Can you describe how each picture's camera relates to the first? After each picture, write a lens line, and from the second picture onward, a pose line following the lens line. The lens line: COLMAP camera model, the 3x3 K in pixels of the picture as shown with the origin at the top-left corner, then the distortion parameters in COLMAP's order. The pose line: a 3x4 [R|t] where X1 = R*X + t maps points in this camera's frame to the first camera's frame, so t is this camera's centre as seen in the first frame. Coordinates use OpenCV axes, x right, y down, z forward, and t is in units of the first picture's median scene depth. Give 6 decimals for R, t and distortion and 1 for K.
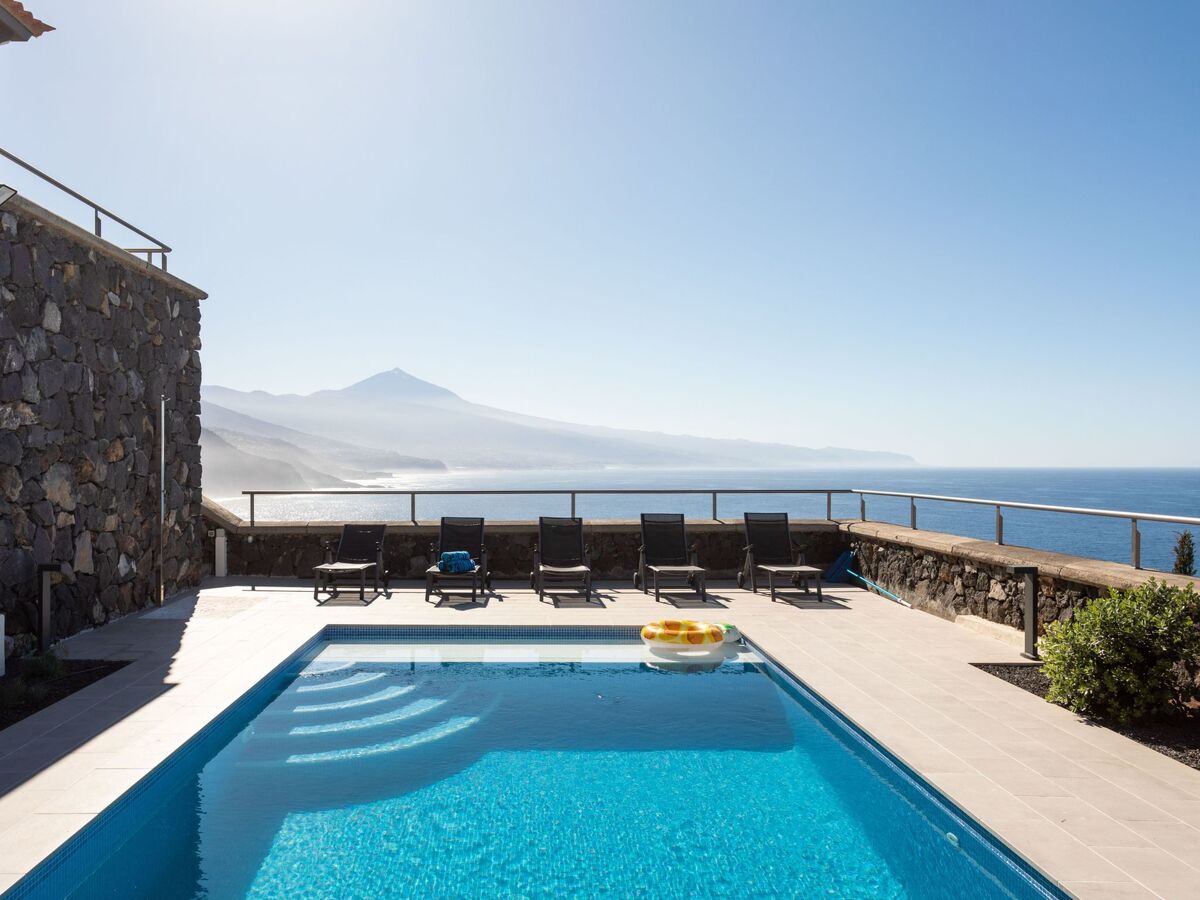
lens RADIAL K [[923.3, 0, 527.2], [0, 923.3, 468.8], [0, 0, 1]] dist [0.005942, 0.008915]
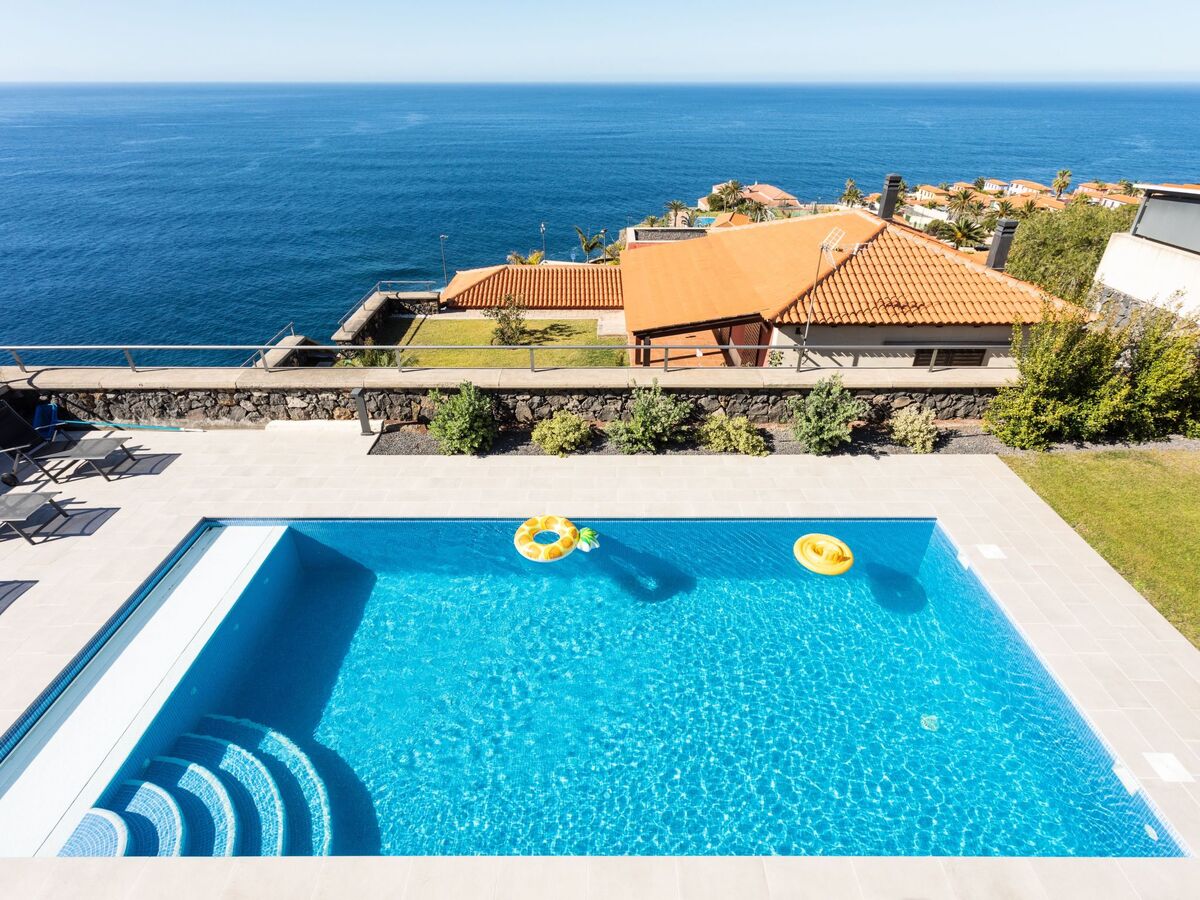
lens RADIAL K [[650.9, 0, 601.0], [0, 650.9, 446.3], [0, 0, 1]] dist [-0.000491, 0.000018]
pose [[0.007492, -0.499800, 0.866109, -0.436513], [0.013090, 0.866108, 0.499686, -0.310434], [-0.999886, 0.007594, 0.013032, 0.390786]]
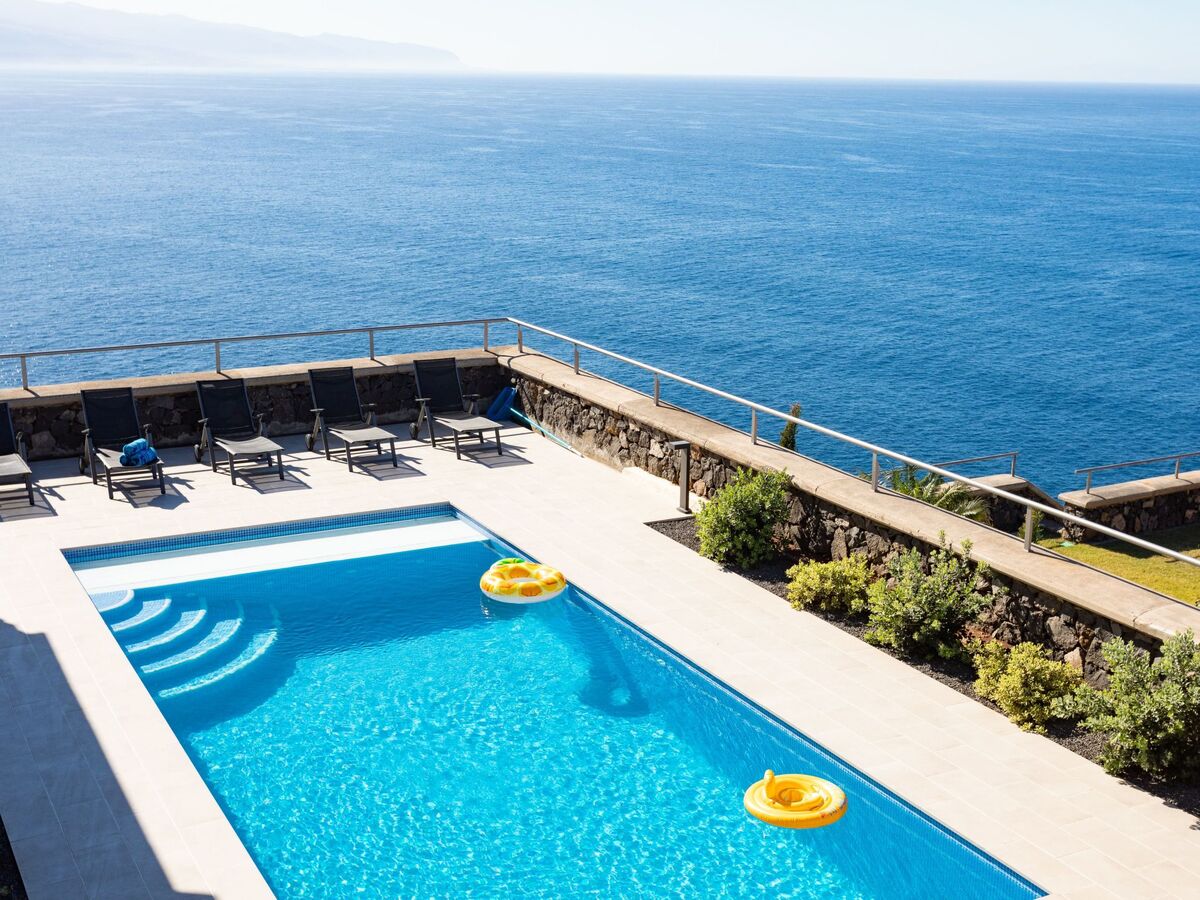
lens RADIAL K [[1543.5, 0, 601.4], [0, 1543.5, 447.5], [0, 0, 1]] dist [0.037530, 0.000000]
pose [[0.884846, -0.100655, 0.454881, -0.392993], [-0.008994, 0.972510, 0.232688, -0.284989], [-0.465798, -0.209984, 0.859616, -0.578261]]
